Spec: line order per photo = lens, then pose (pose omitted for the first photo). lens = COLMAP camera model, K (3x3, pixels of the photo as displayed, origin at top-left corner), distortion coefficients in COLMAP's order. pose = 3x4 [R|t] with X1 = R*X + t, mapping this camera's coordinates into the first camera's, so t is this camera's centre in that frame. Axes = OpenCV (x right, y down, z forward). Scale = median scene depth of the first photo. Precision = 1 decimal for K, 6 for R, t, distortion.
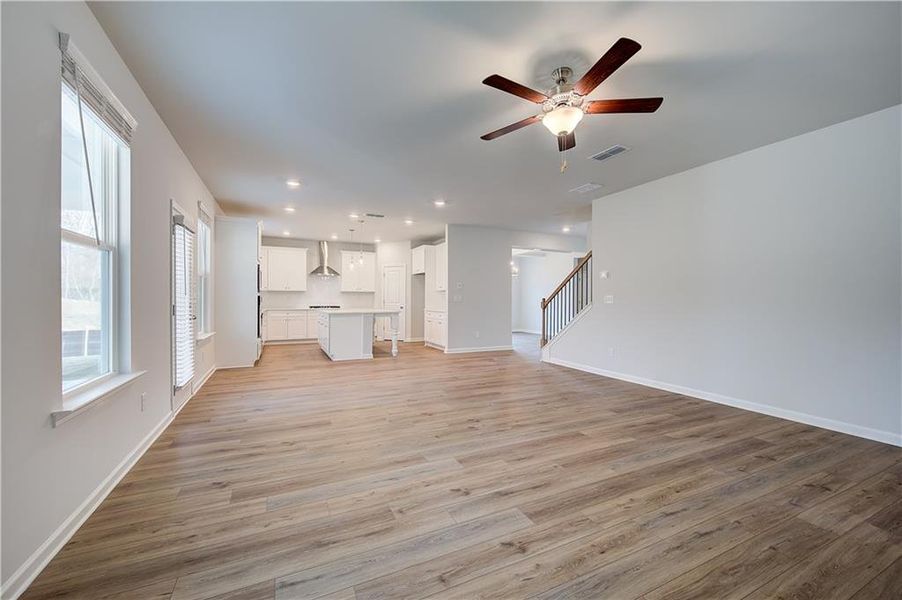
lens RADIAL K [[387.5, 0, 451.0], [0, 387.5, 300.0], [0, 0, 1]] dist [-0.003440, -0.000336]
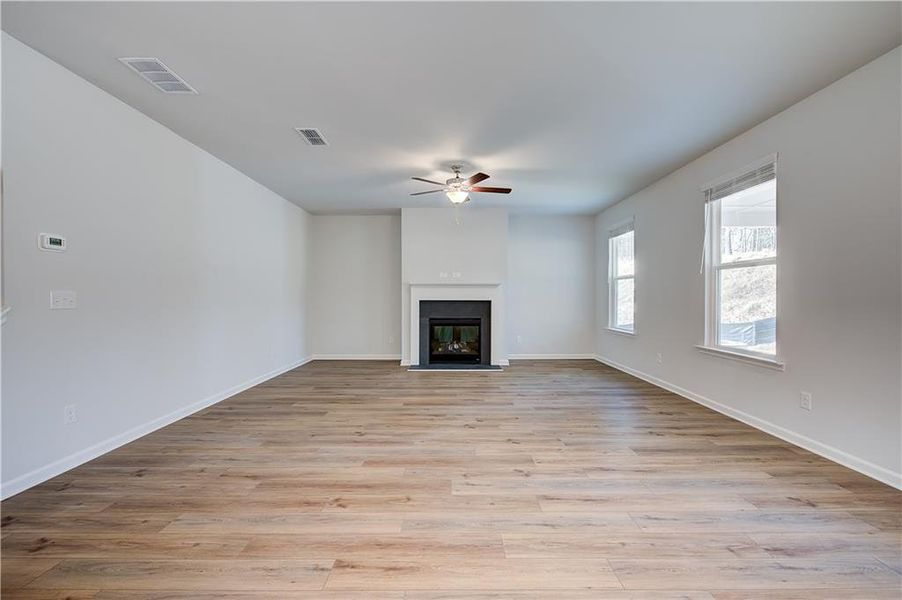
lens RADIAL K [[387.5, 0, 451.0], [0, 387.5, 300.0], [0, 0, 1]] dist [-0.003440, -0.000336]
pose [[-0.915912, -0.003786, 0.401362, -0.275218], [-0.002226, 0.999988, 0.004352, -0.003881], [-0.401374, 0.003092, -0.915909, 1.849599]]
